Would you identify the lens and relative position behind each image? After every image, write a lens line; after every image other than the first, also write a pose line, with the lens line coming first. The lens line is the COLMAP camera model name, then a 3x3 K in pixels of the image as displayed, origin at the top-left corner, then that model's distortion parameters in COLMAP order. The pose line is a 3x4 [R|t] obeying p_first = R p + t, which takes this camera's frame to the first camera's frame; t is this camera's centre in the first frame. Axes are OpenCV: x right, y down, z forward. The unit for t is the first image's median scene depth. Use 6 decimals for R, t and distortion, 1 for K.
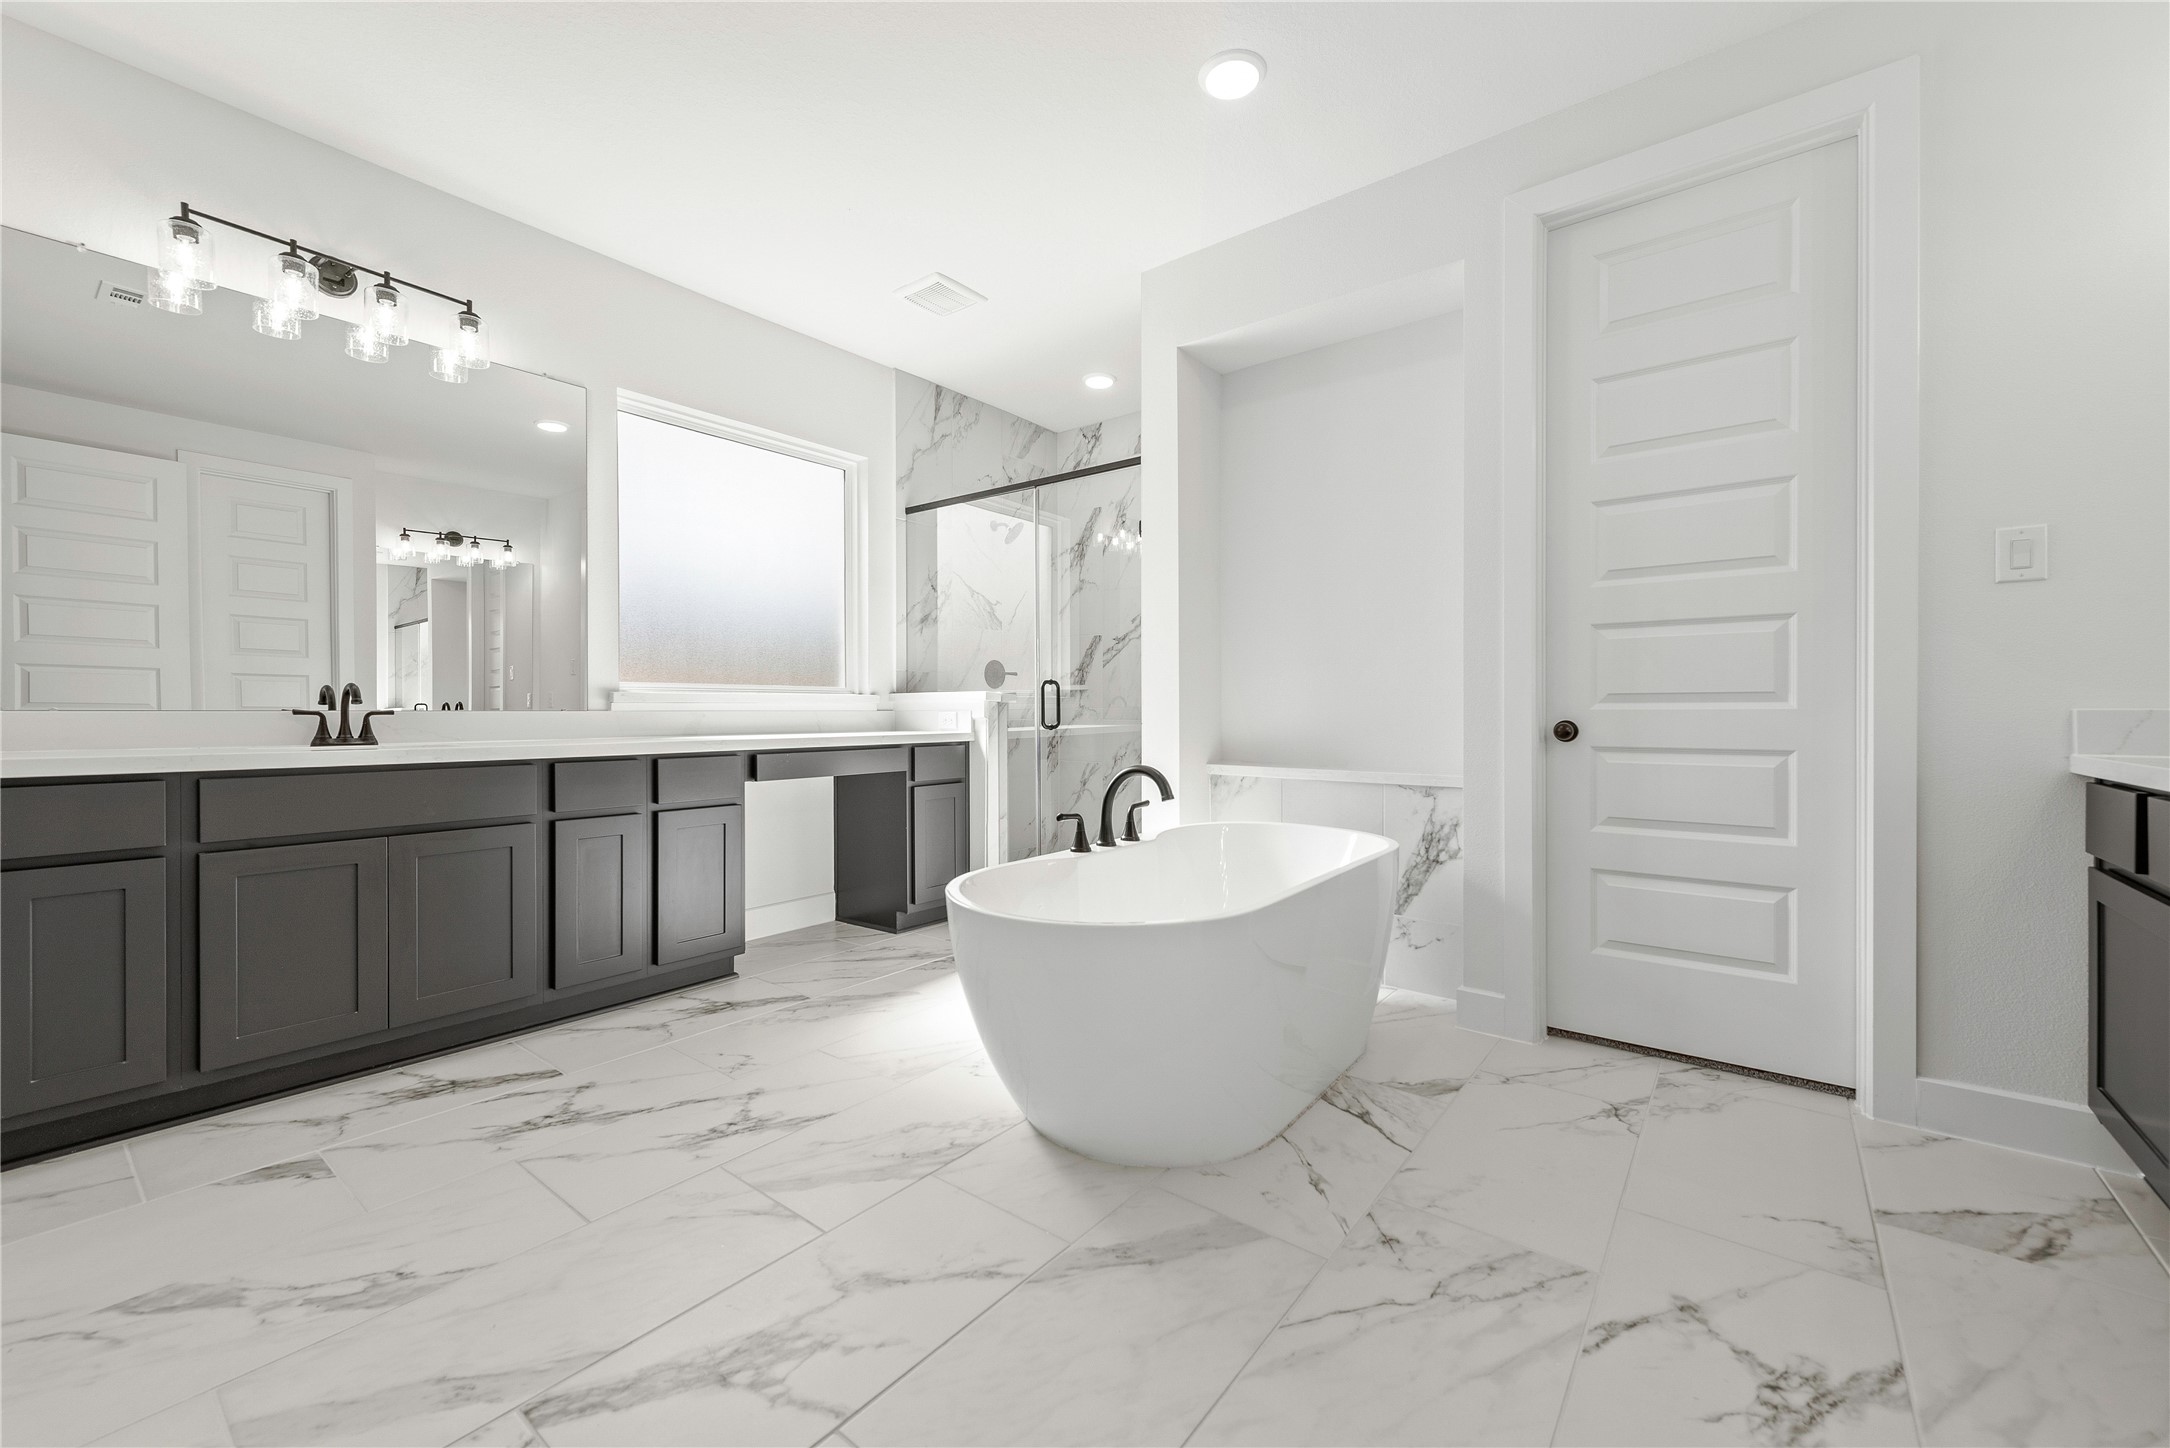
lens RADIAL K [[852.1, 0, 1082.1], [0, 852.1, 718.6], [0, 0, 1]] dist [0.013064, -0.003639]
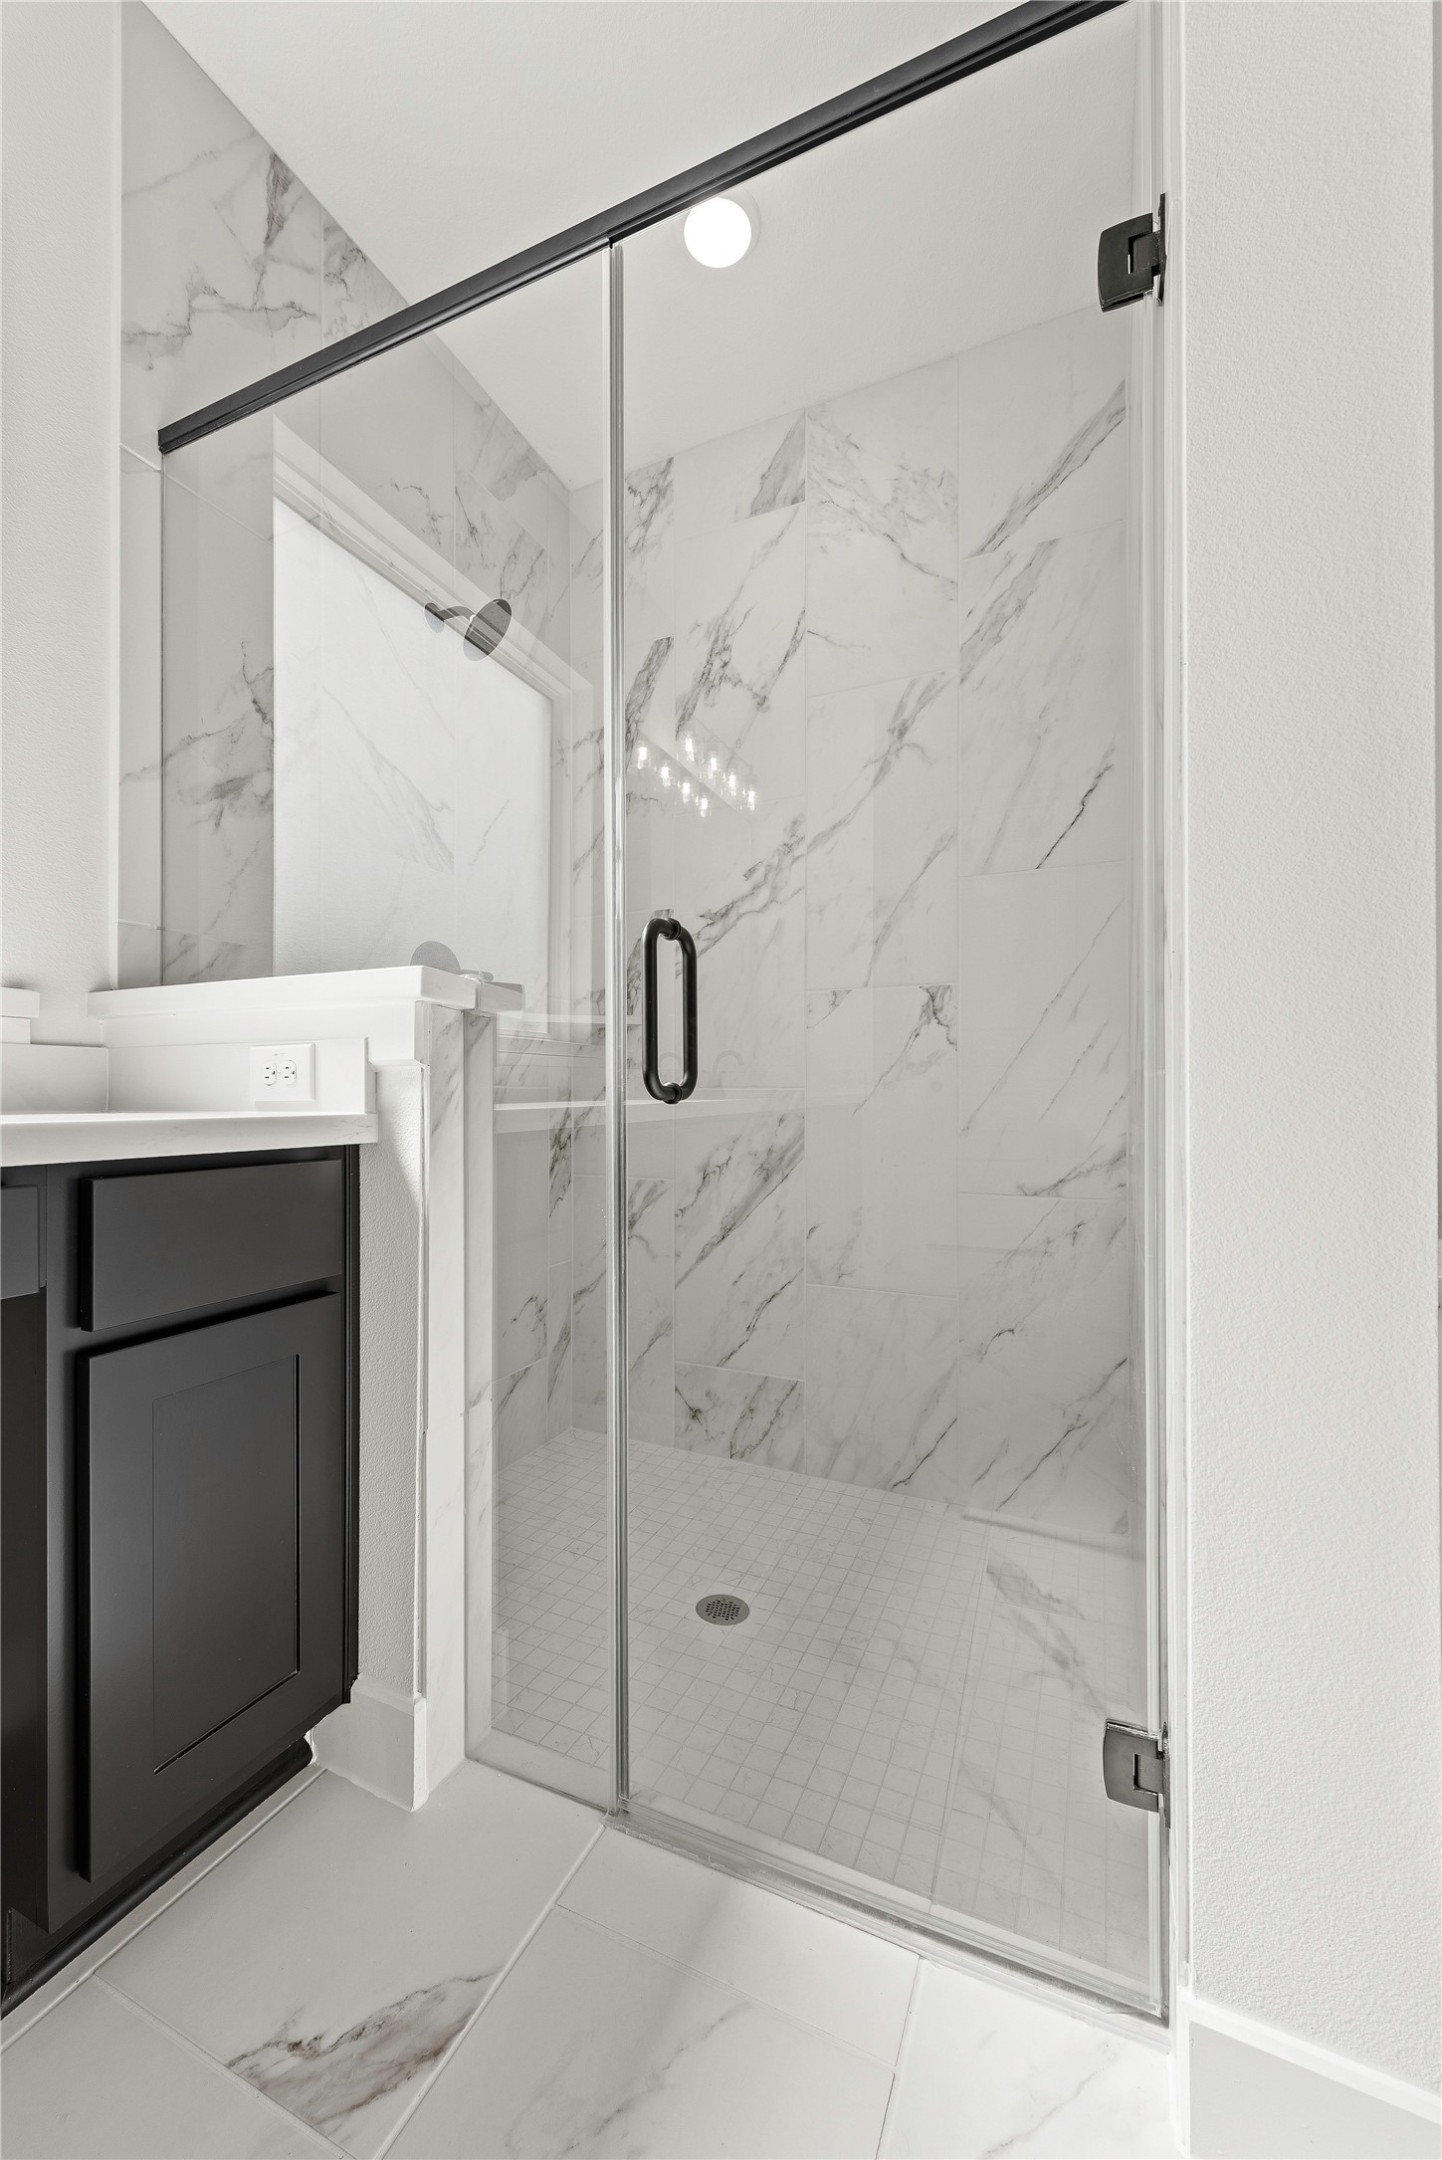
lens RADIAL K [[848.2, 0, 716.8], [0, 848.2, 1090.0], [0, 0, 1]] dist [0.013064, -0.003639]
pose [[0.970937, 0.002402, 0.239325, -0.087589], [0.001518, 0.999868, -0.016193, 0.013416], [-0.239332, 0.016086, 0.970805, 0.723425]]
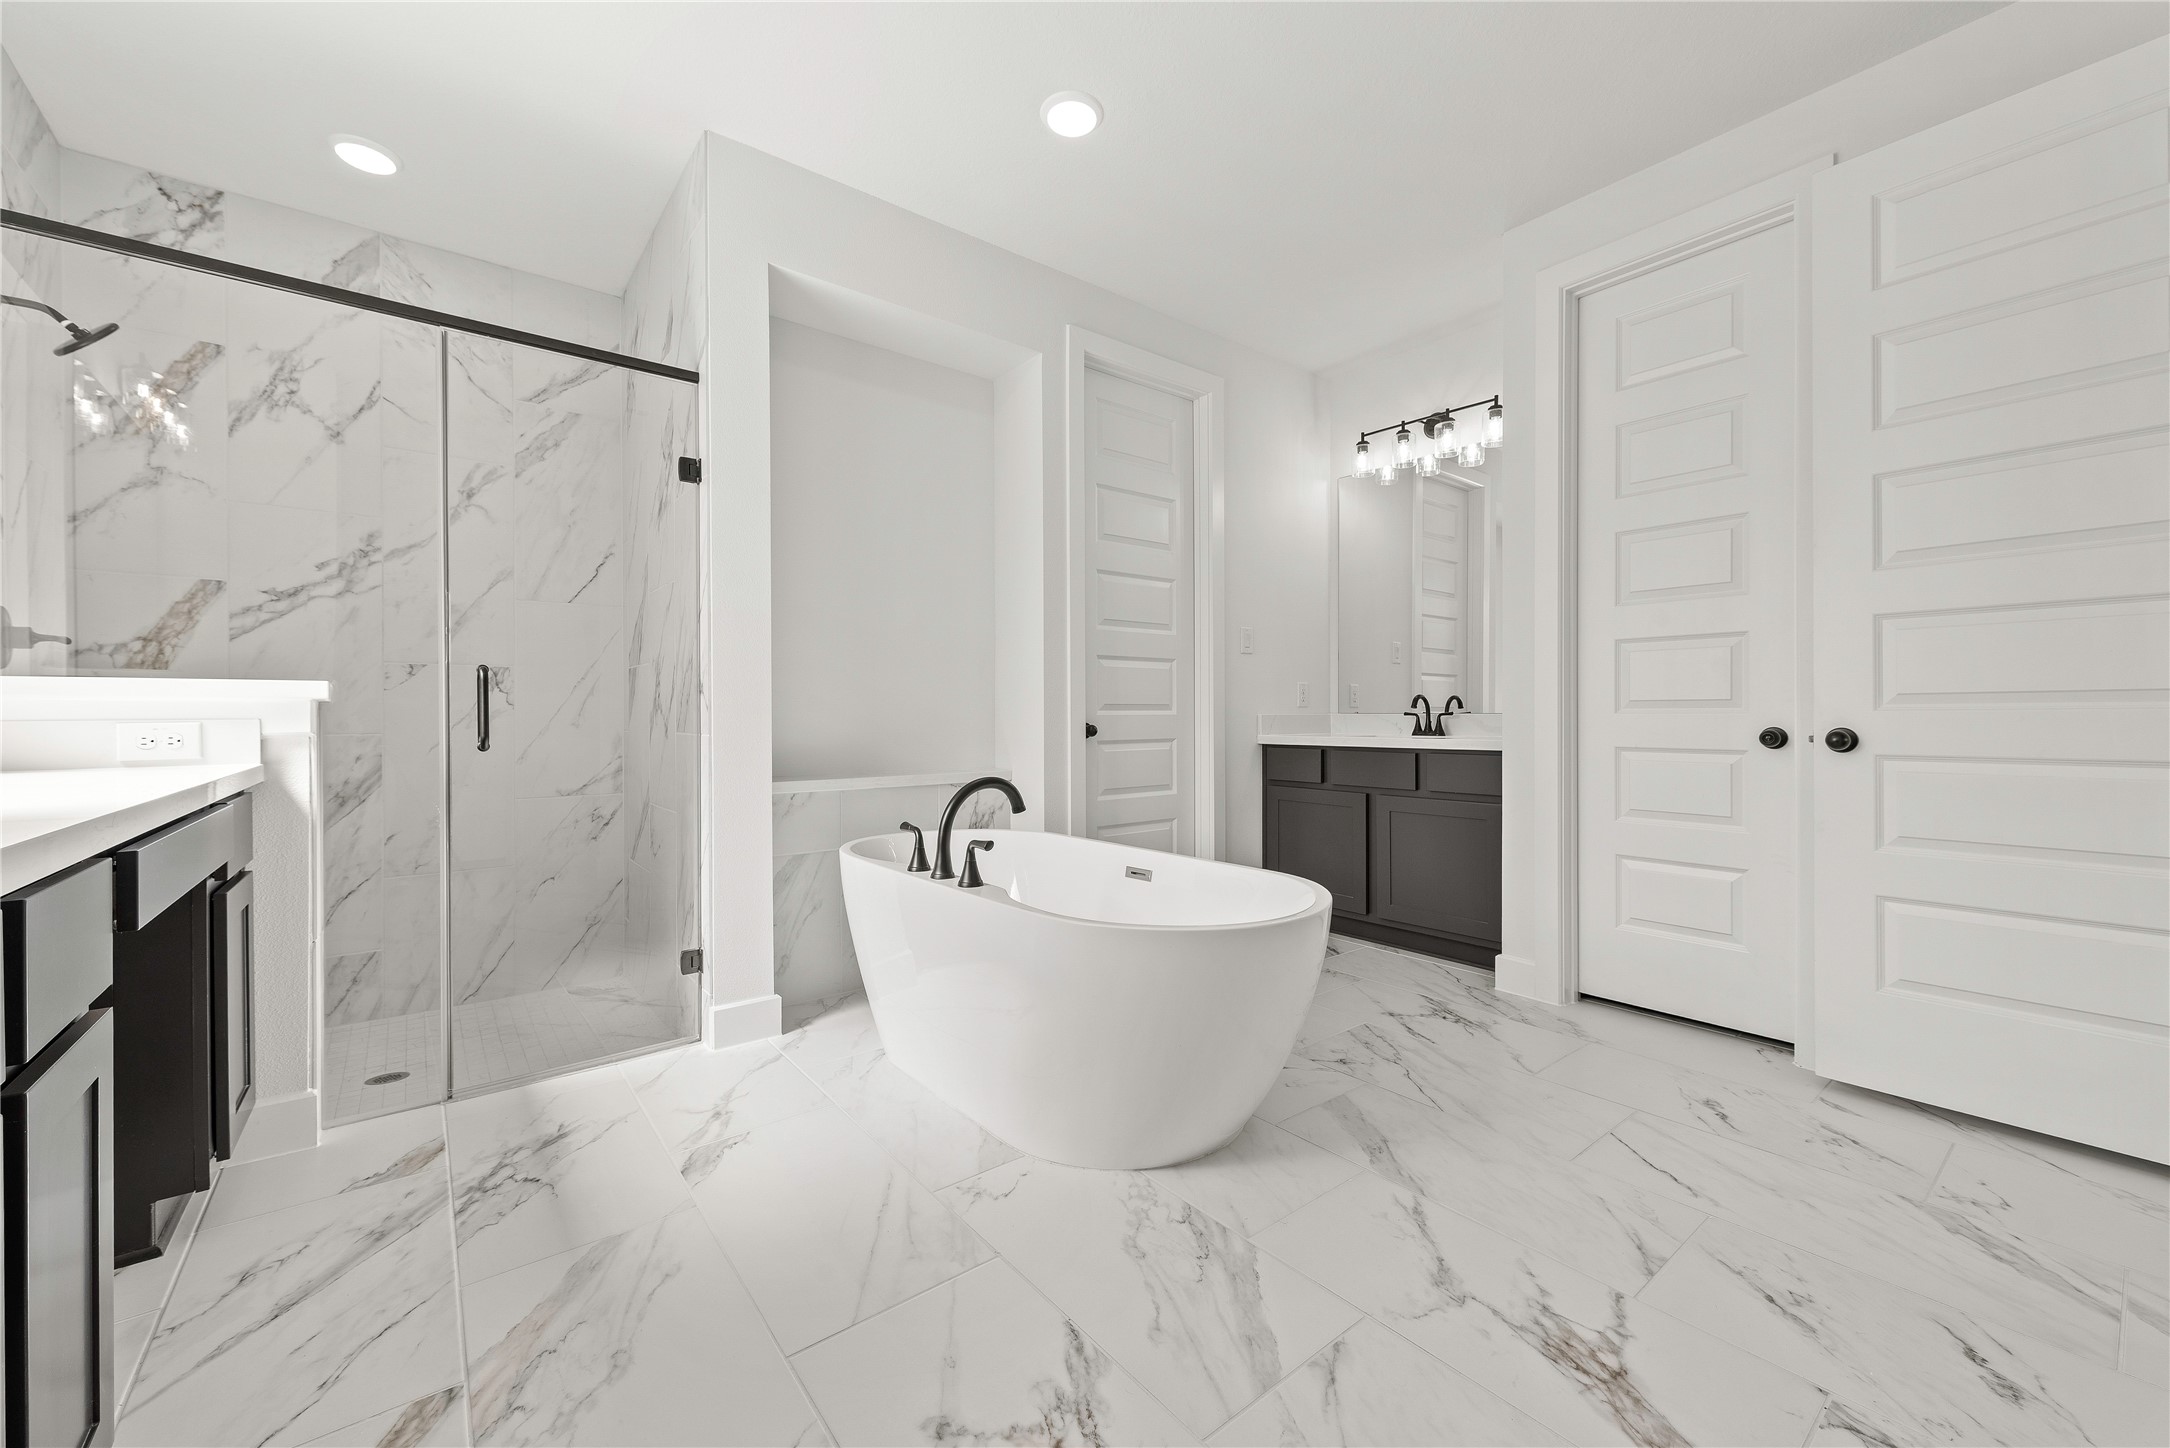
lens RADIAL K [[849.9, 0, 1085.0], [0, 849.9, 718.2], [0, 0, 1]] dist [0.002021, -0.000138]
pose [[0.231492, -0.004756, 0.972825, -0.510104], [0.012595, 0.999919, 0.001892, -0.005436], [-0.972755, 0.011814, 0.231533, 0.454144]]
